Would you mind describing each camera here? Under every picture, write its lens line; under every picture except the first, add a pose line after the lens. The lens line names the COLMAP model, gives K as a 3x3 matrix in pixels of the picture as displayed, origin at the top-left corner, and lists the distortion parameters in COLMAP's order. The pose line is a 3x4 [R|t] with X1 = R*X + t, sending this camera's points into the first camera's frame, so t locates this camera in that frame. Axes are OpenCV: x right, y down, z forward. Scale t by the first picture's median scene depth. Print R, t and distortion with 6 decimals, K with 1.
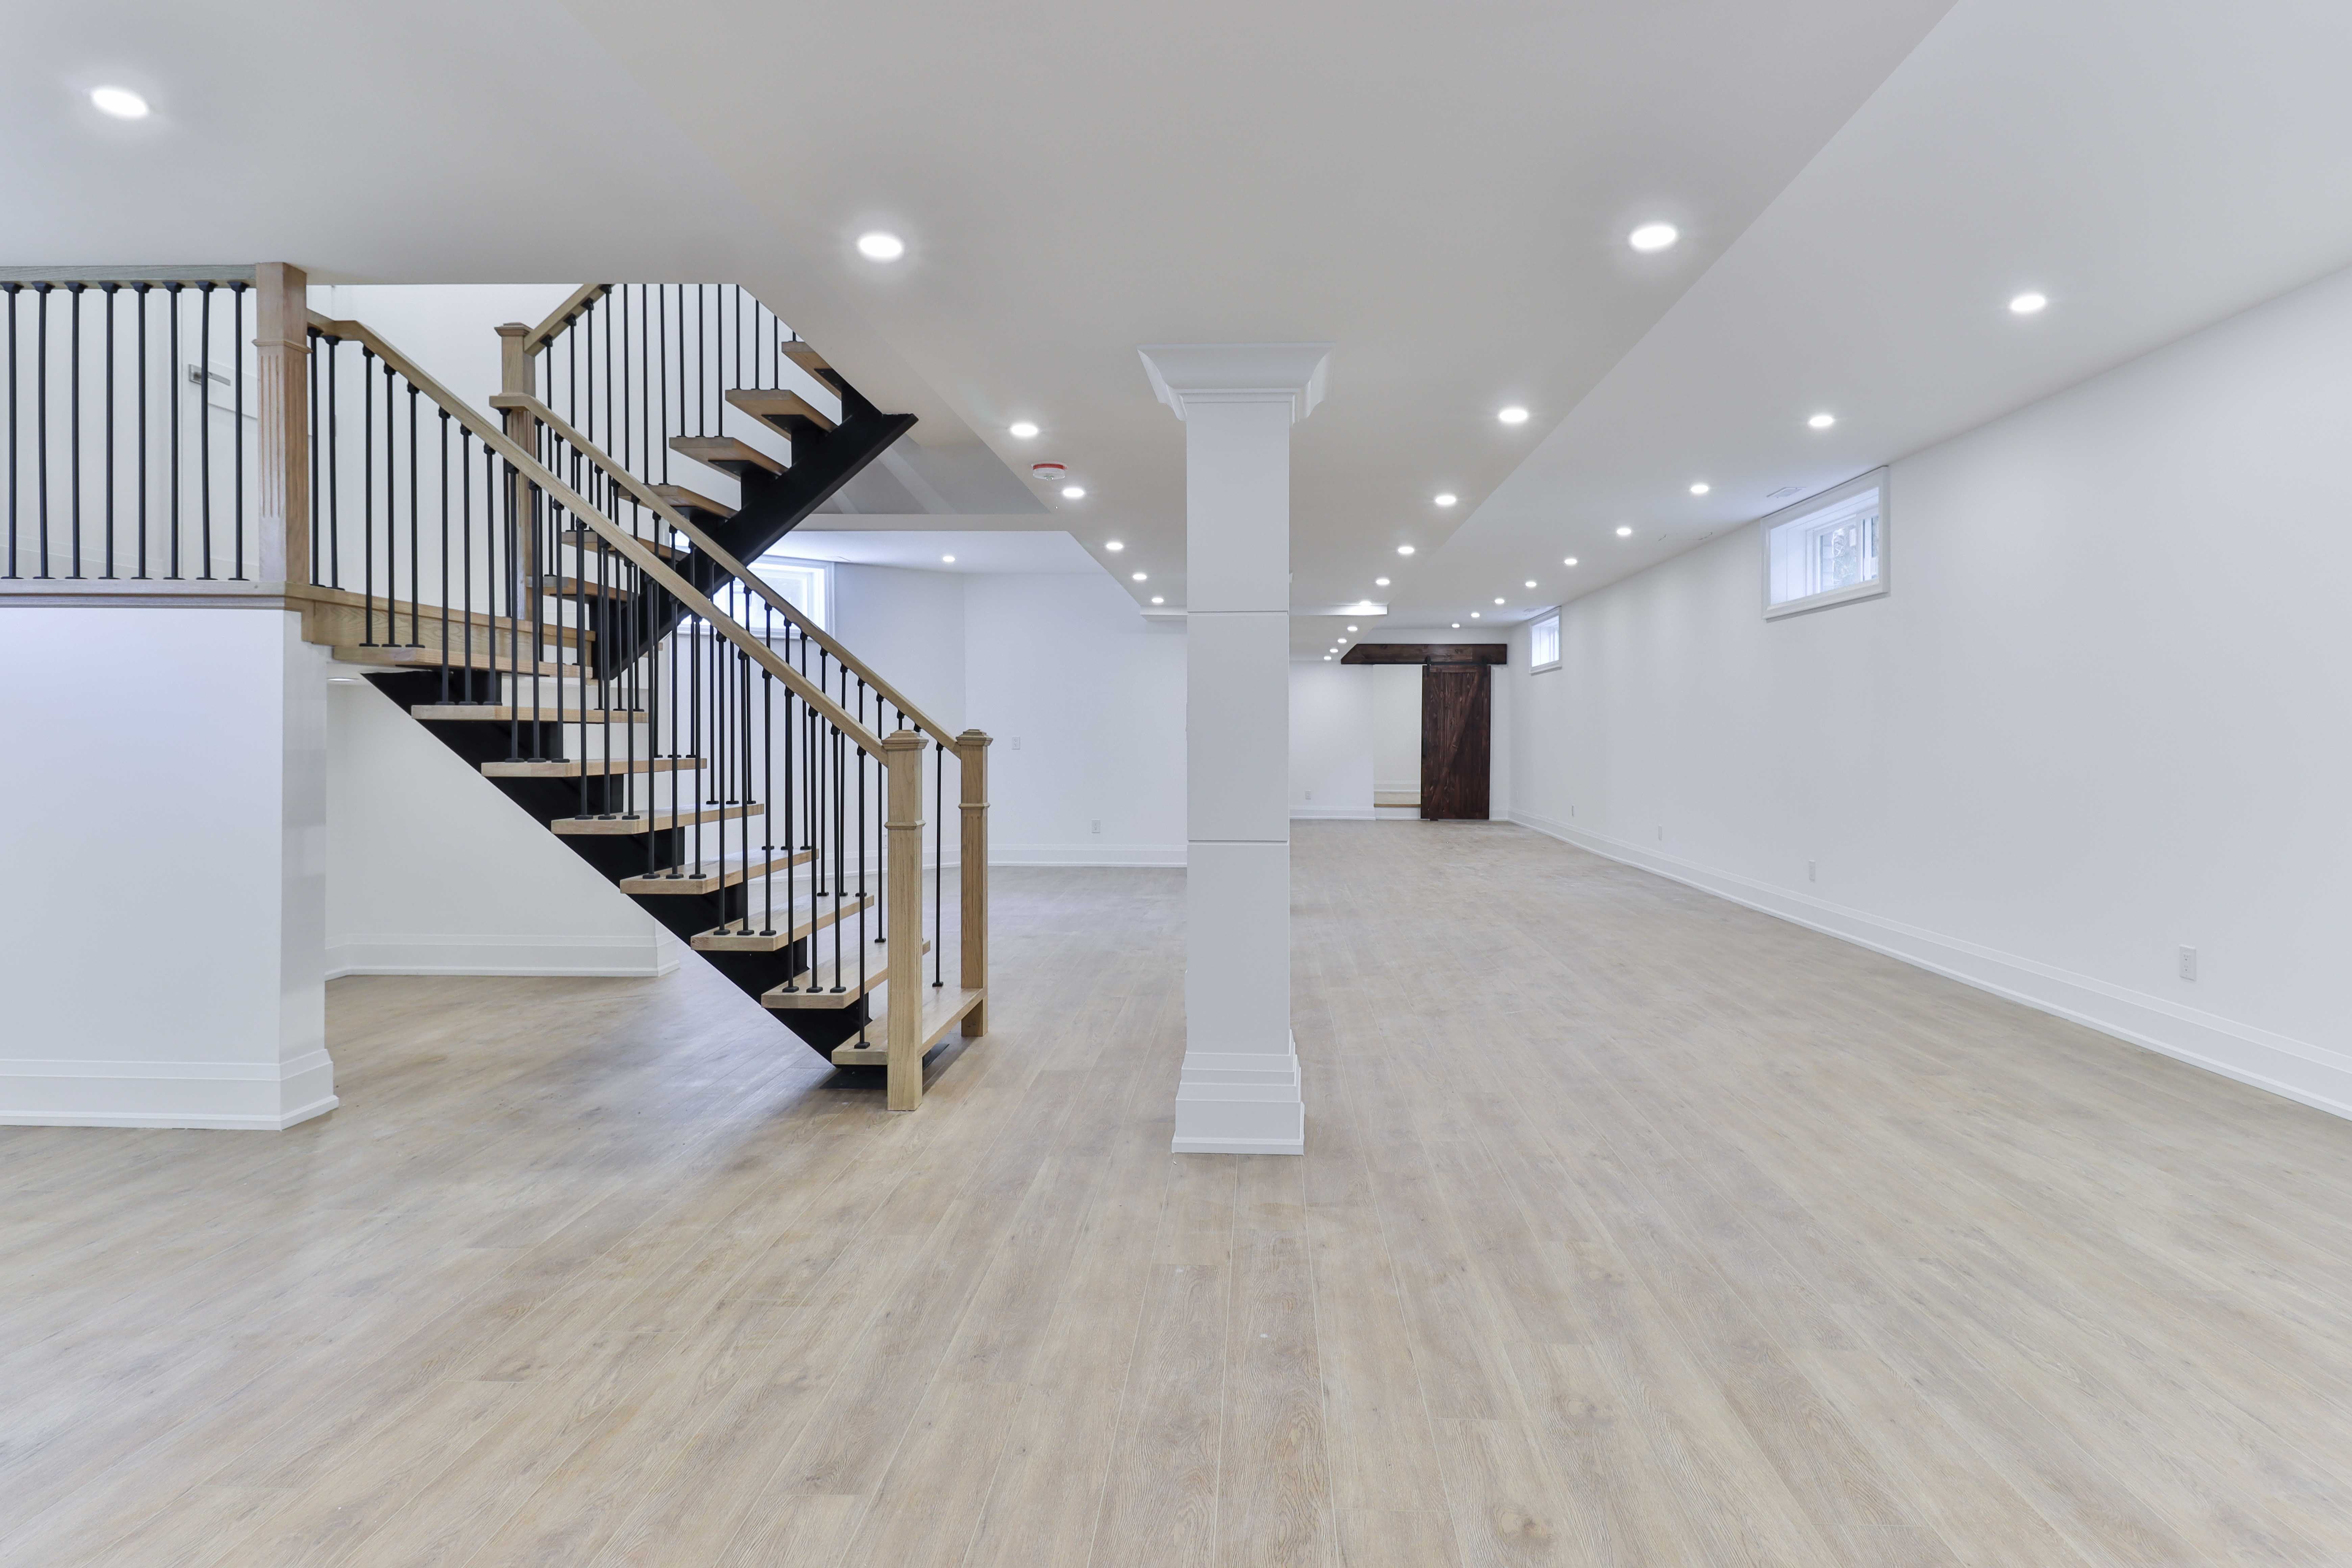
lens RADIAL K [[1218.9, 0, 1197.2], [0, 1218.9, 730.8], [0, 0, 1]] dist [0.035593, -0.023875]
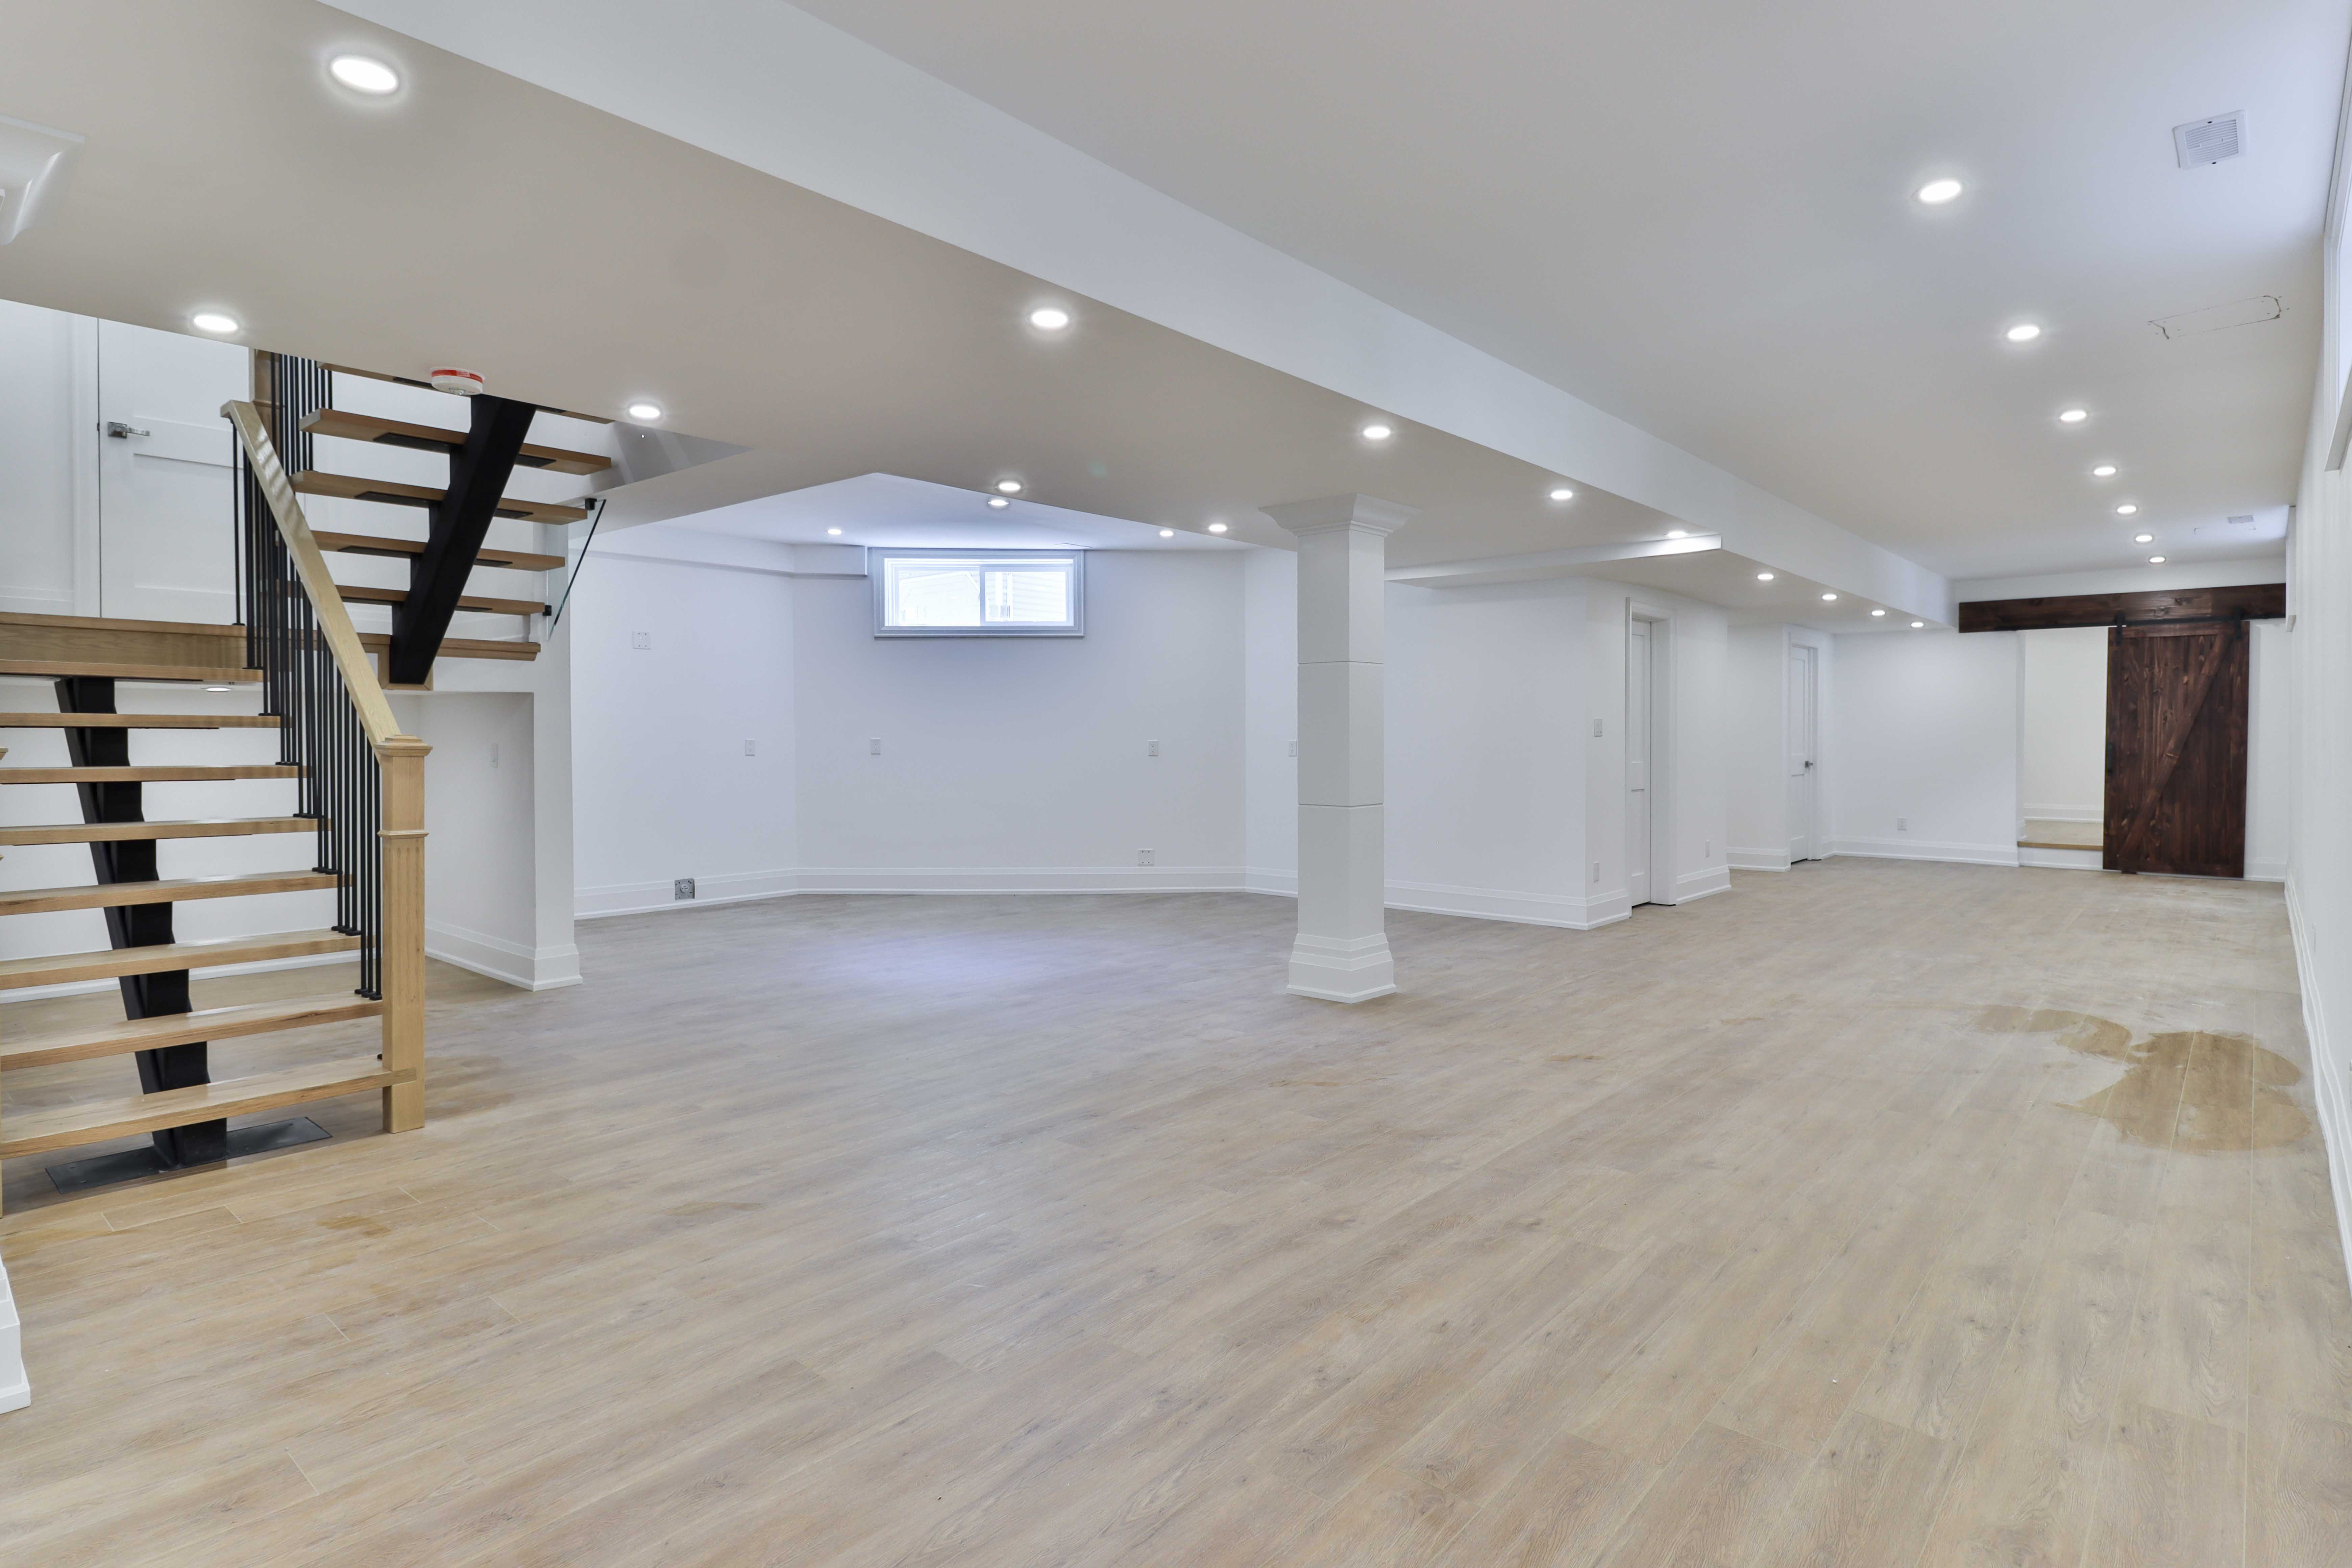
lens RADIAL K [[1214.9, 0, 1198.3], [0, 1214.9, 736.0], [0, 0, 1]] dist [0.028161, -0.013395]
pose [[0.790848, 0.000648, -0.612013, 0.883073], [0.002021, 0.999991, 0.003670, -0.001998], [0.612010, -0.004140, 0.790839, 0.901297]]
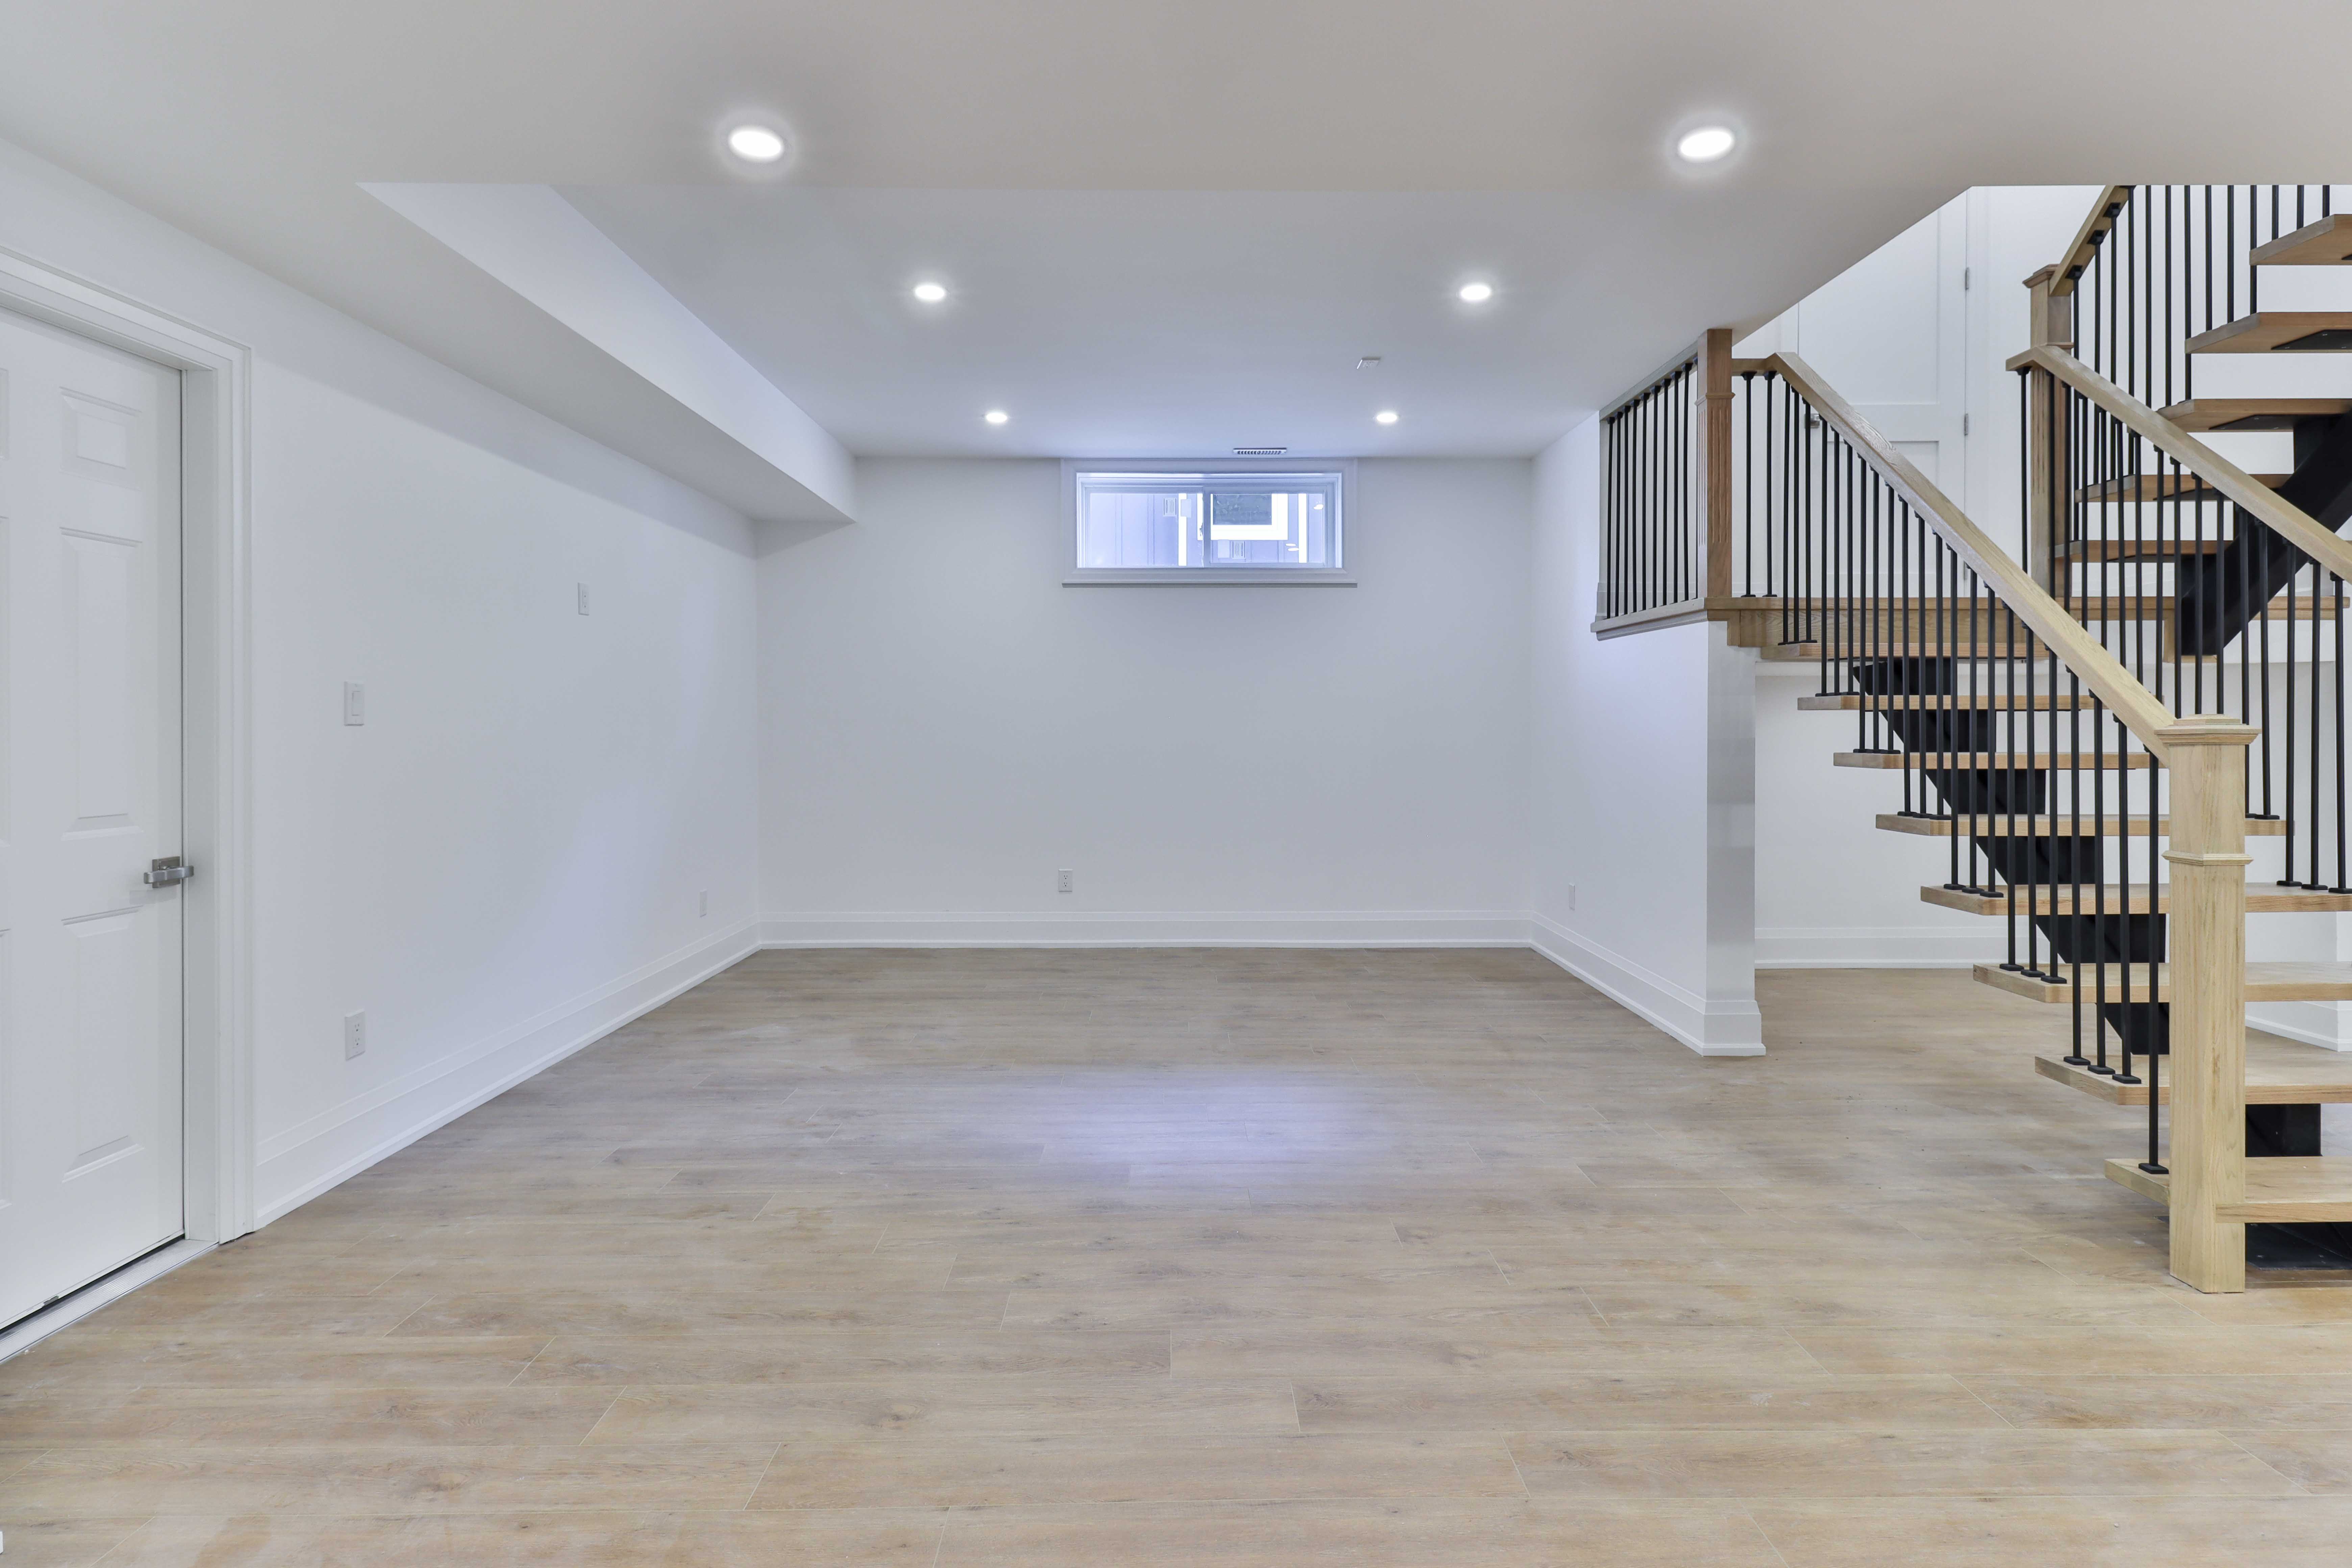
lens RADIAL K [[1214.9, 0, 1198.3], [0, 1214.9, 736.0], [0, 0, 1]] dist [0.028161, -0.013395]
pose [[0.062617, 0.005560, -0.998022, 0.405891], [0.007013, 0.999957, 0.006011, 0.002698], [0.998013, -0.007376, 0.062575, 0.433283]]
